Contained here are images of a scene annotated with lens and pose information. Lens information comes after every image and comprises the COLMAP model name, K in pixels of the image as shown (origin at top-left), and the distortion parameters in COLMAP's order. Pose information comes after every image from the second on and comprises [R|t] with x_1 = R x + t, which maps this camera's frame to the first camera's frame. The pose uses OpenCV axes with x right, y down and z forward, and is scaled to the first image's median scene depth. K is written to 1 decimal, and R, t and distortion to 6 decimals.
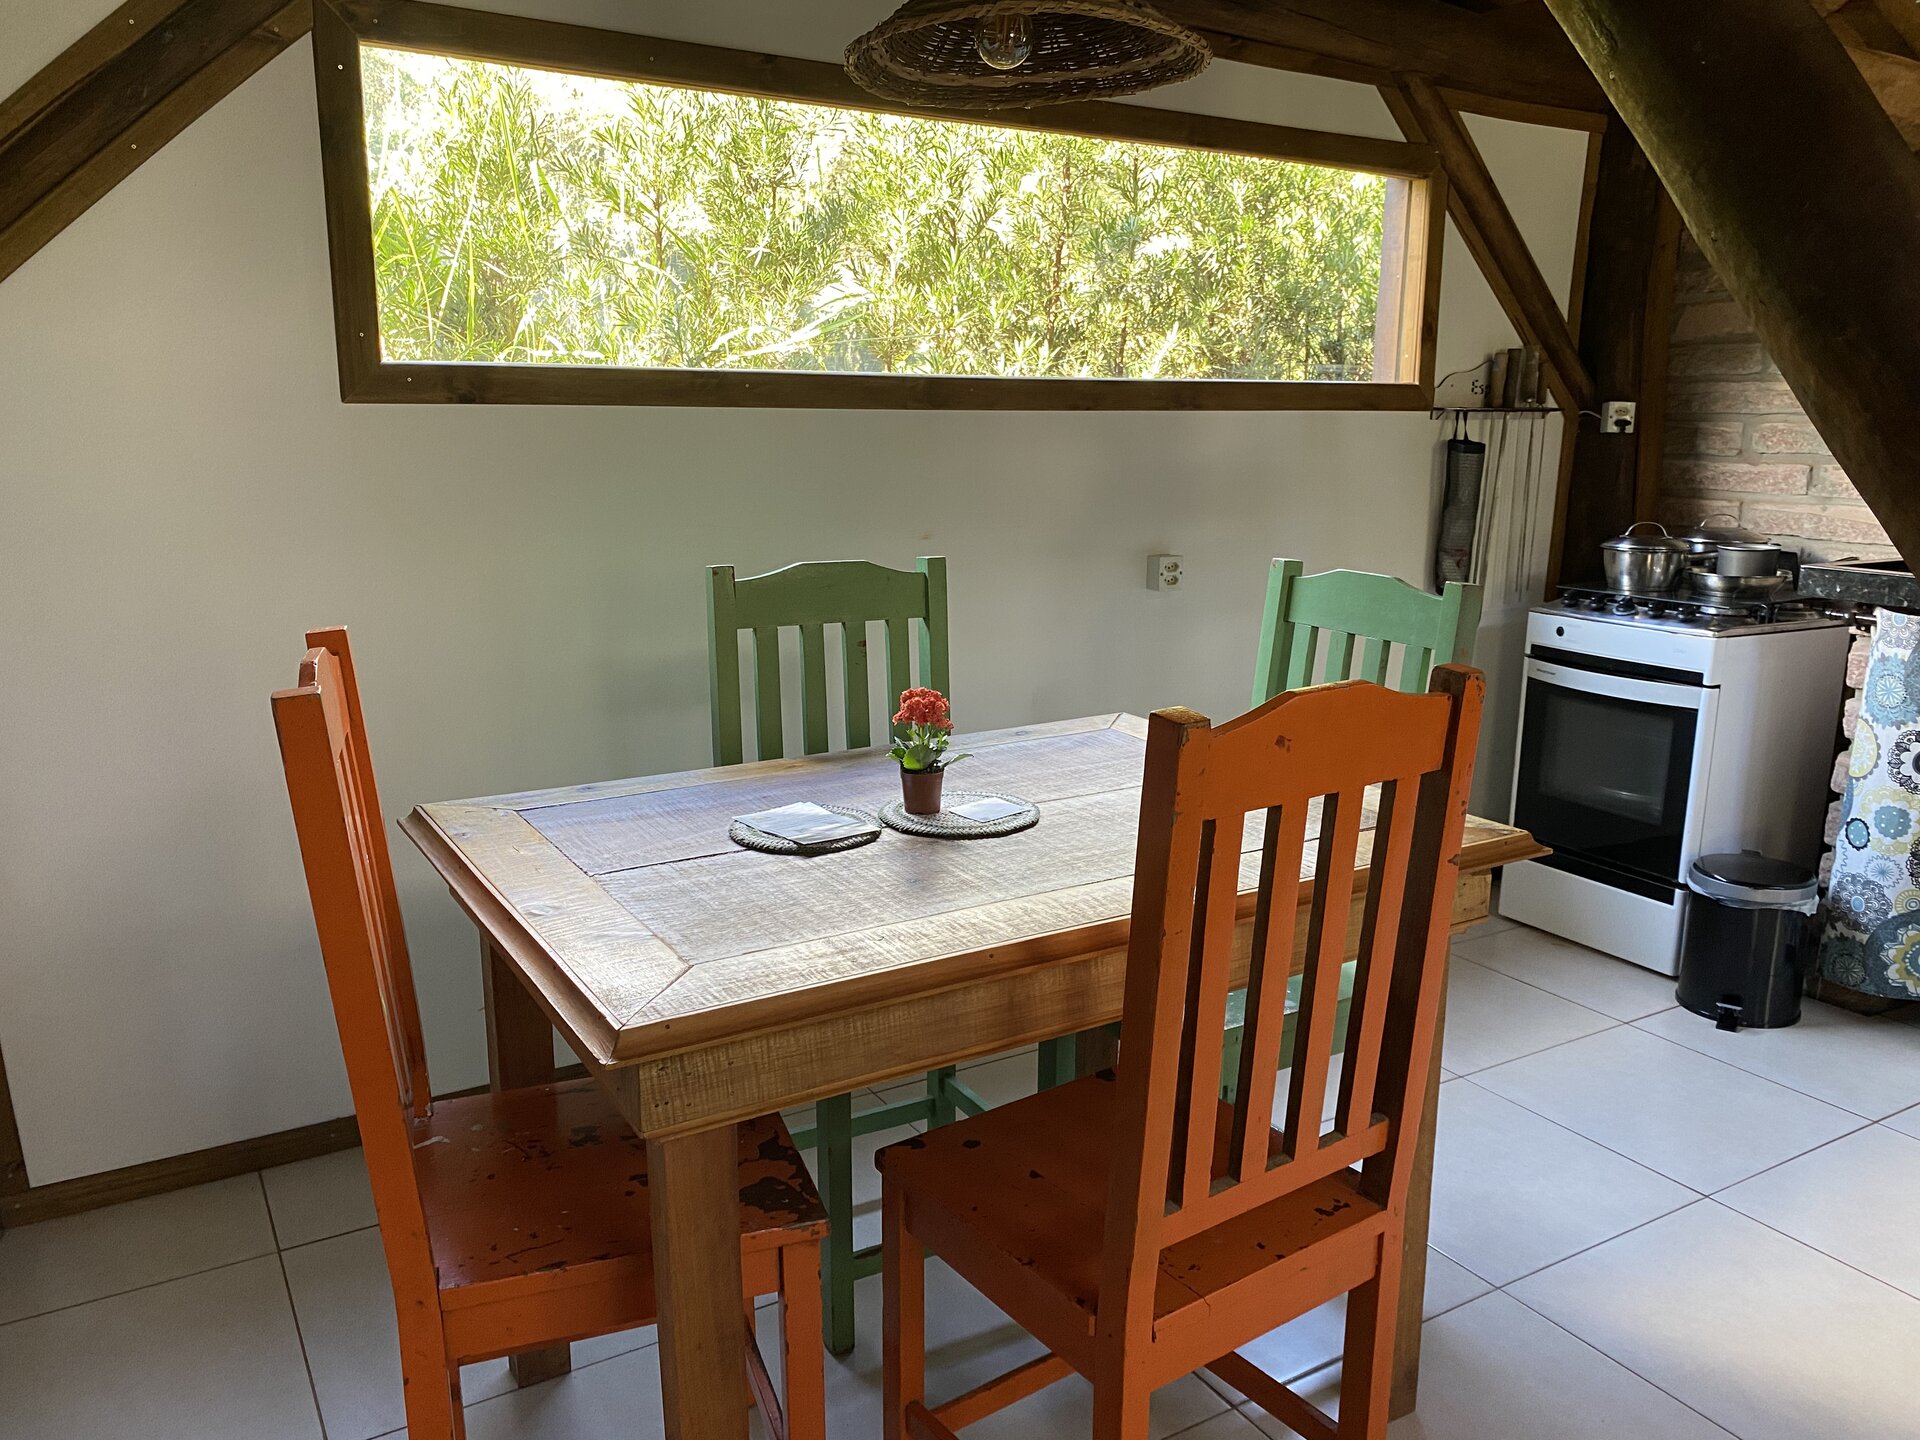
lens RADIAL K [[1461.8, 0, 960.0], [0, 1461.8, 720.0], [0, 0, 1]] dist [0.040550, -0.056297]
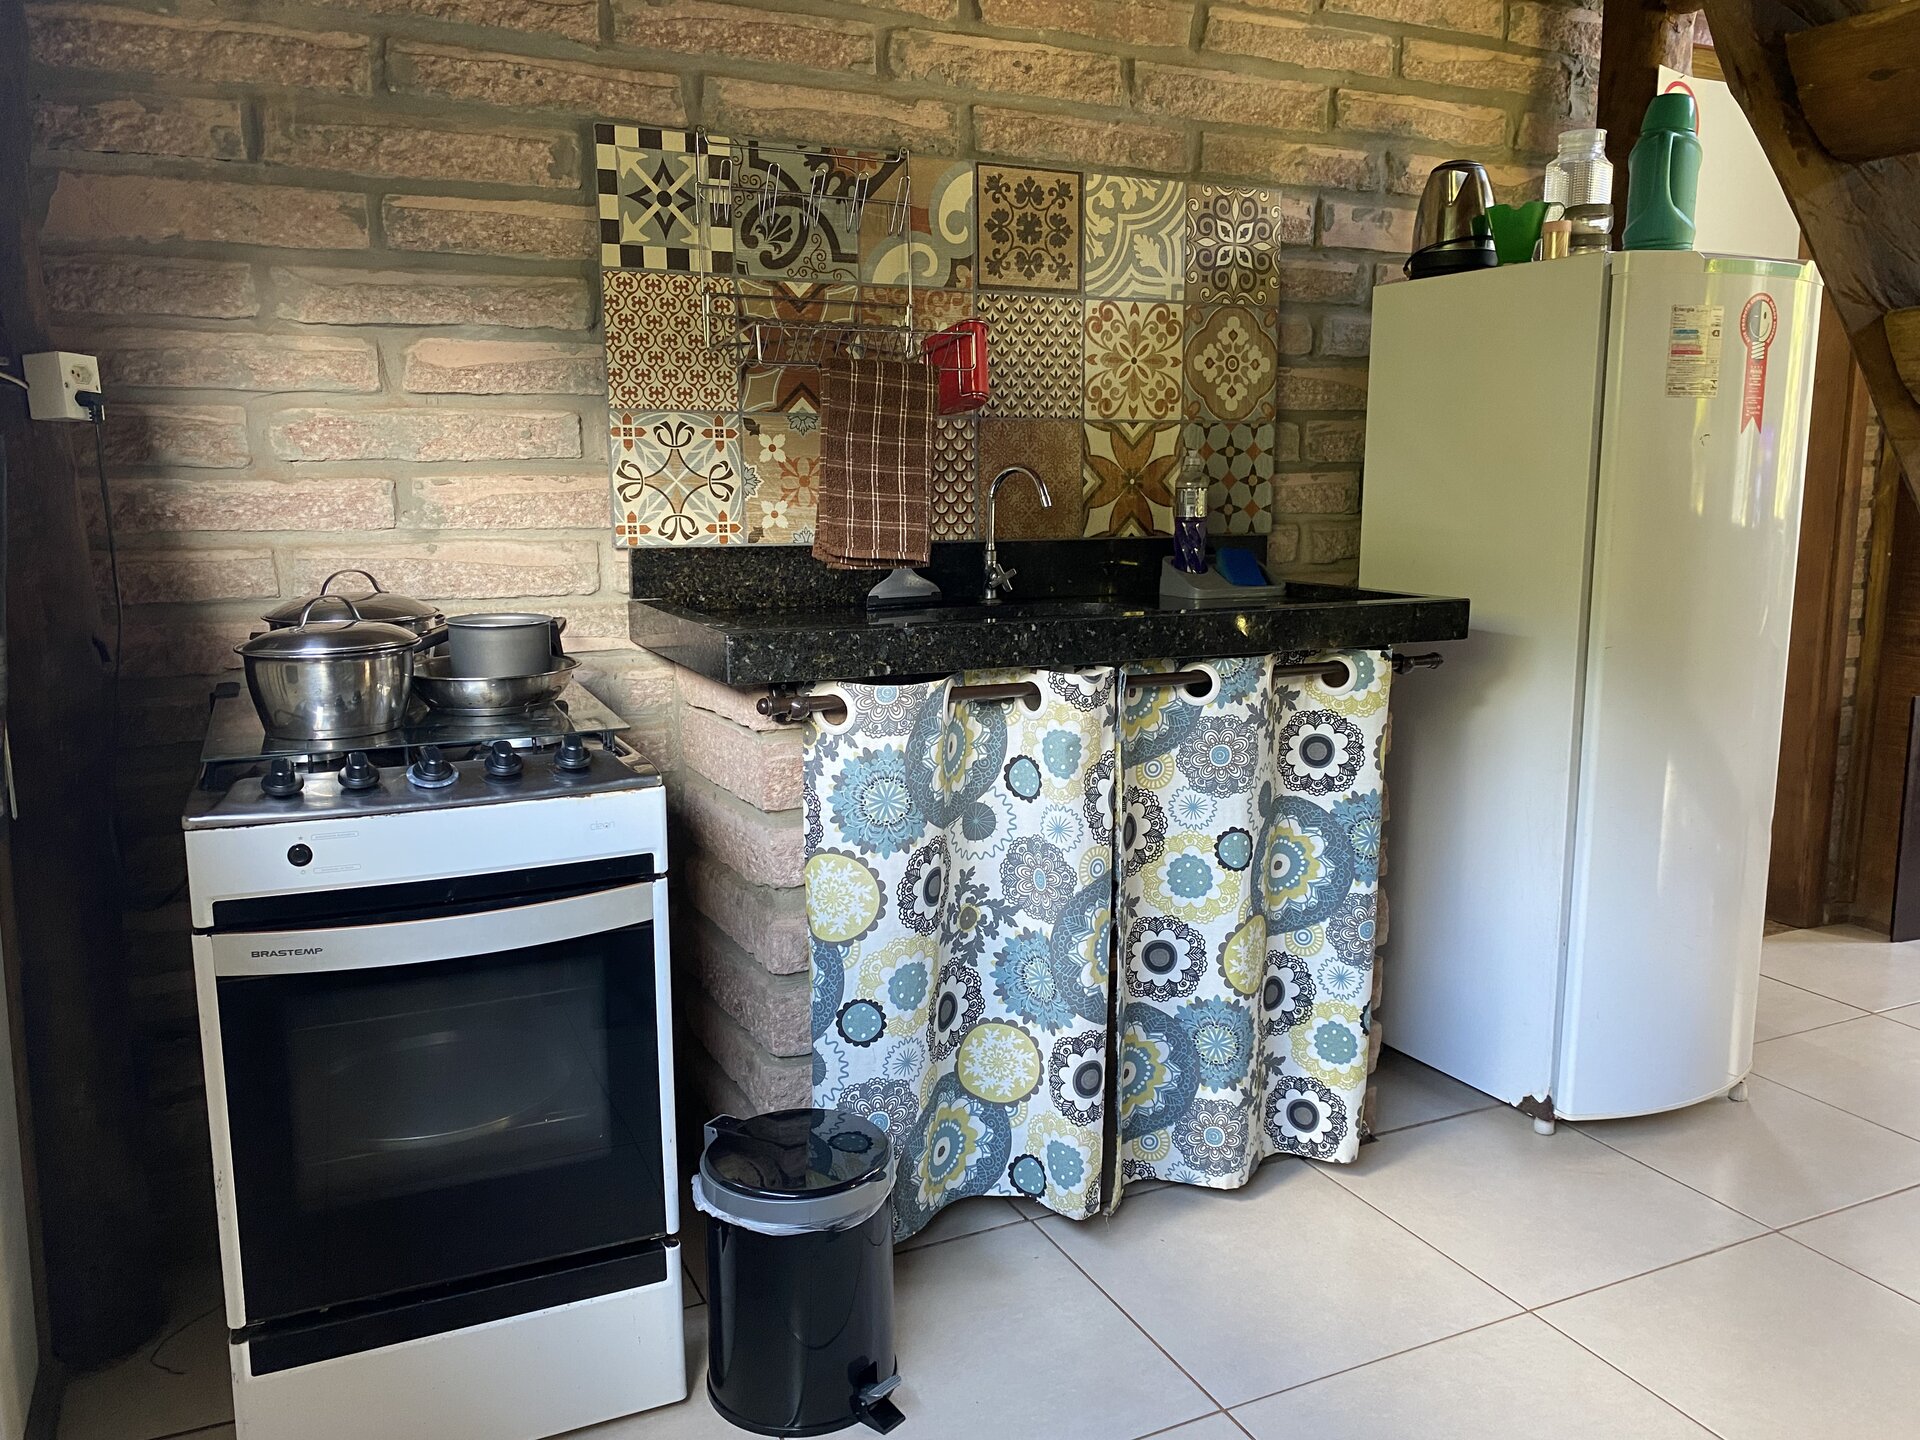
lens RADIAL K [[1461.8, 0, 960.0], [0, 1461.8, 720.0], [0, 0, 1]] dist [0.040550, -0.056297]
pose [[0.086125, -0.180602, 0.979778, -0.003695], [0.209153, 0.964795, 0.159455, -0.123596], [-0.974083, 0.191190, 0.120867, 0.711197]]
